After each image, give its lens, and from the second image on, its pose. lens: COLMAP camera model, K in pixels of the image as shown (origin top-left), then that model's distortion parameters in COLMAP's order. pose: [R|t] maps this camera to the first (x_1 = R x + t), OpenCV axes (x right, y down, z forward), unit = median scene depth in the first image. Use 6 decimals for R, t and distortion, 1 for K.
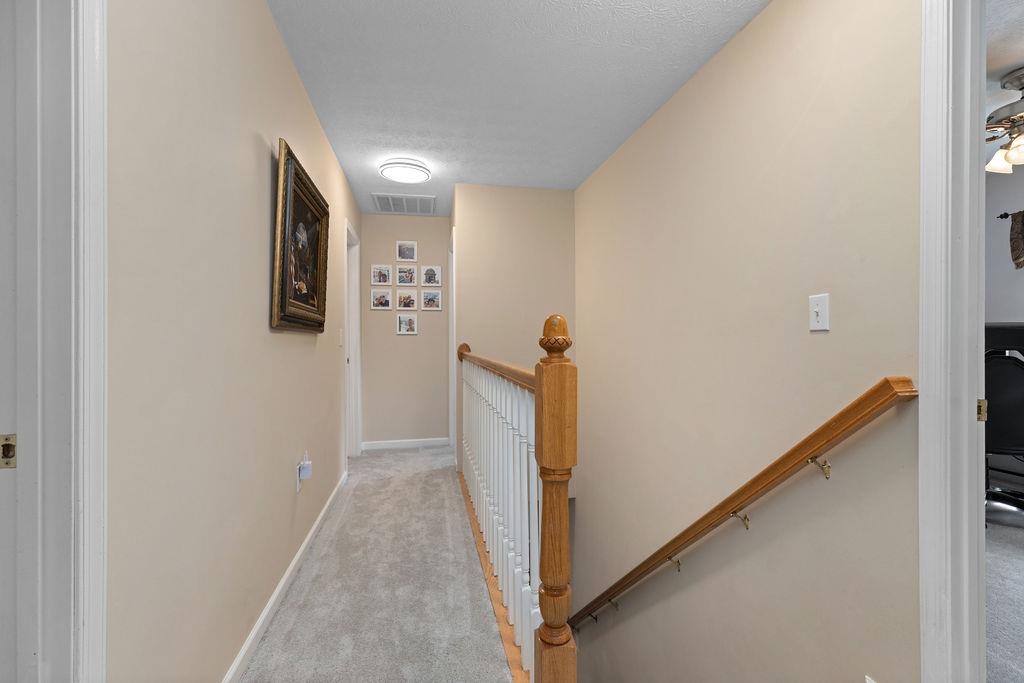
lens RADIAL K [[471.9, 0, 512.0], [0, 471.9, 341.7], [0, 0, 1]] dist [-0.000470, 0.000082]
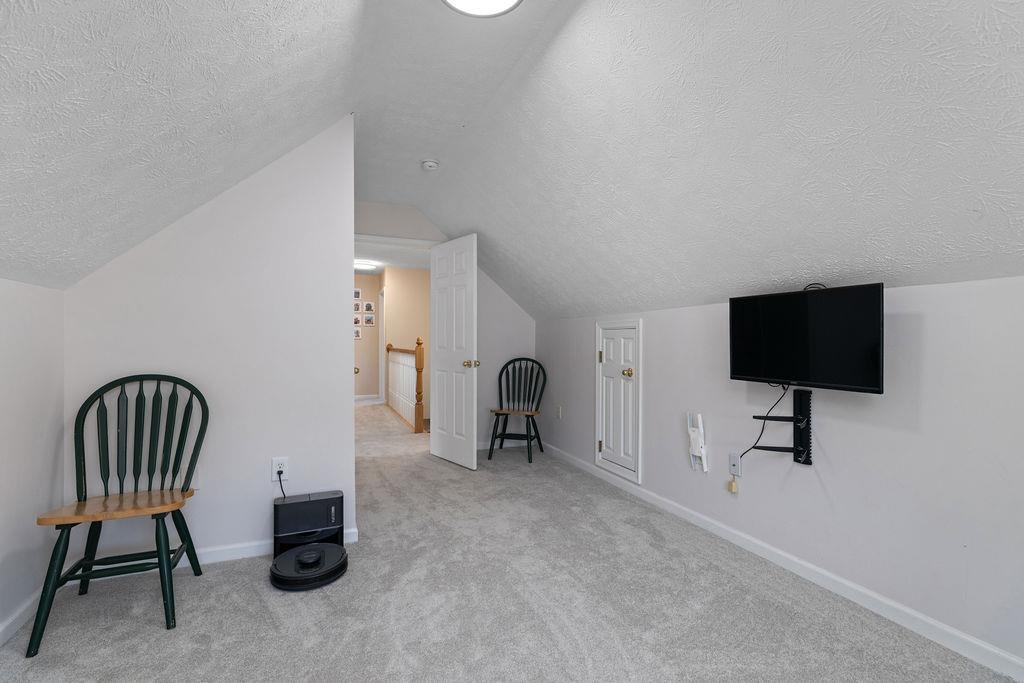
lens RADIAL K [[471.9, 0, 512.9], [0, 471.9, 341.9], [0, 0, 1]] dist [-0.000470, 0.000082]
pose [[0.980871, 0.006439, 0.194550, 0.022913], [-0.005575, 0.999972, -0.004987, 0.002141], [-0.194577, 0.003807, 0.980880, -0.940511]]
